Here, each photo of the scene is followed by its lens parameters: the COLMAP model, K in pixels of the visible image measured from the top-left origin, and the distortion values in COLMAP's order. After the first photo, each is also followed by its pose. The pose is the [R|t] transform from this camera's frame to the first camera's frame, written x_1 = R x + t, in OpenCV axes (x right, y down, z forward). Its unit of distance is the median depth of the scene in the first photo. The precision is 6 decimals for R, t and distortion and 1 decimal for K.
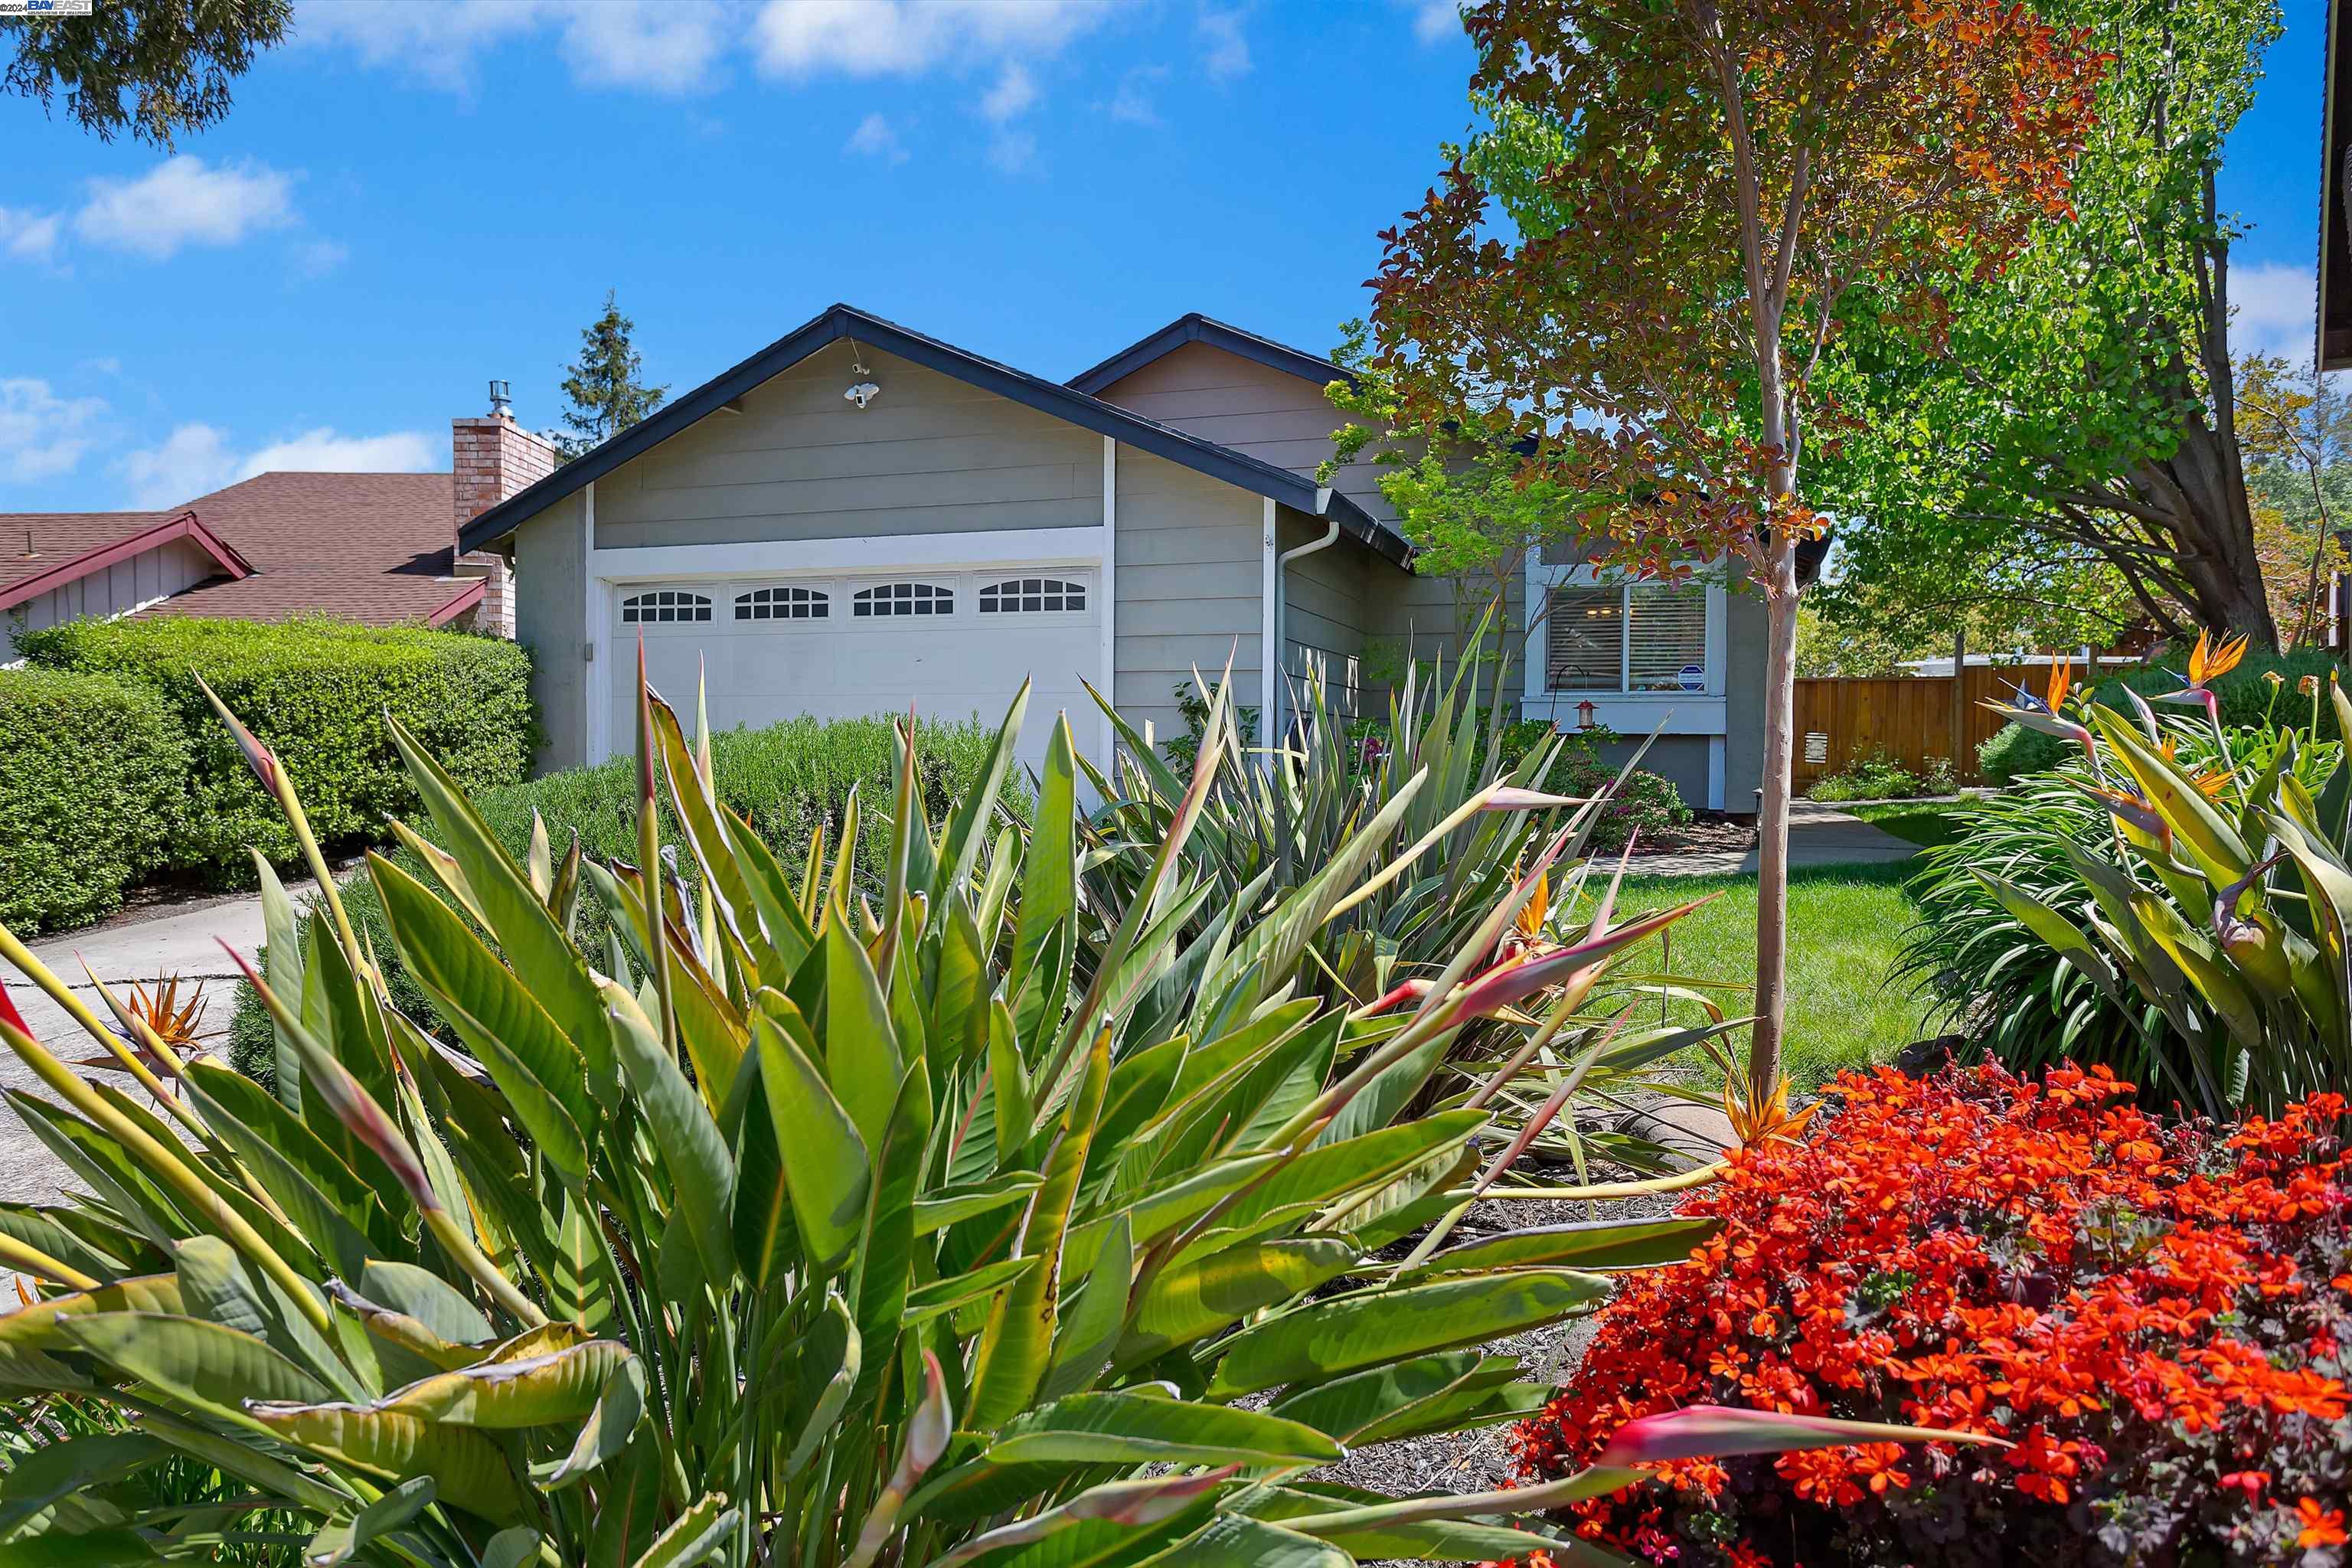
lens RADIAL K [[1512.5, 0, 1176.0], [0, 1512.5, 784.0], [0, 0, 1]] dist [-0.005093, -0.000869]
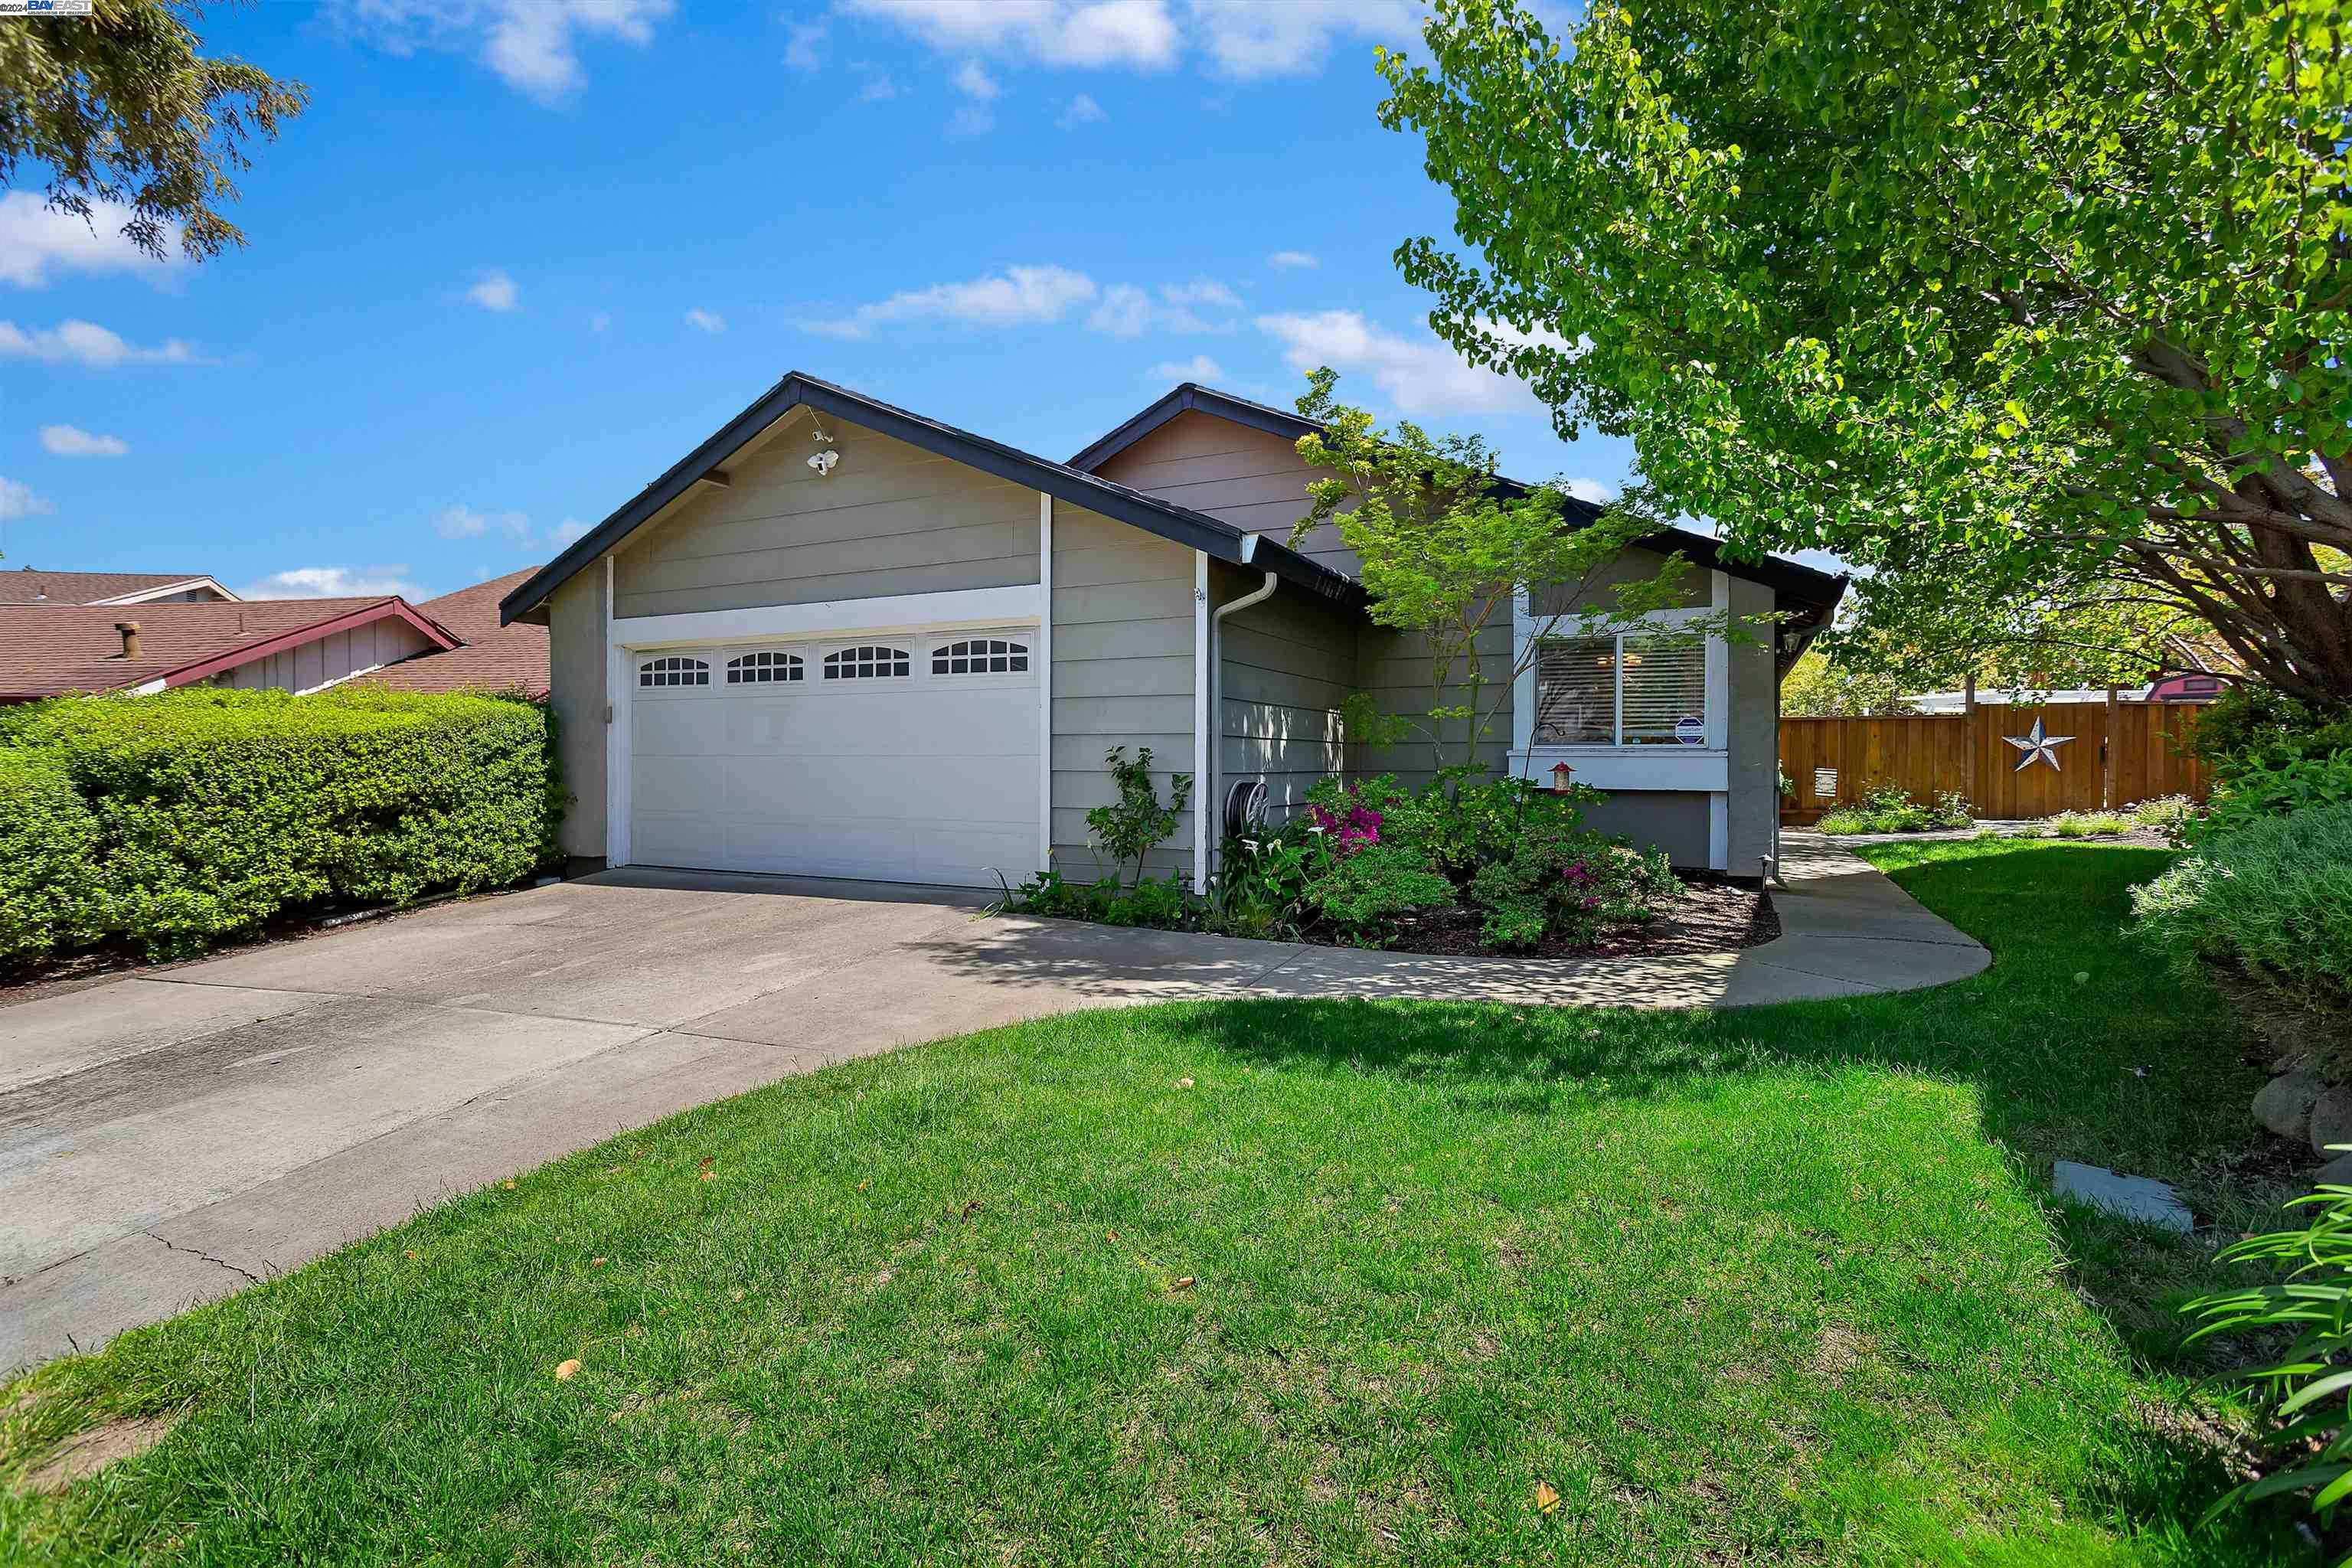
lens RADIAL K [[1084.4, 0, 1176.1], [0, 1084.4, 762.2], [0, 0, 1]] dist [-0.000242, 0.000122]
pose [[0.991035, -0.002565, -0.133581, 0.122592], [-0.000019, 0.999813, -0.019334, -0.040947], [0.133606, 0.019163, 0.990849, 0.308778]]
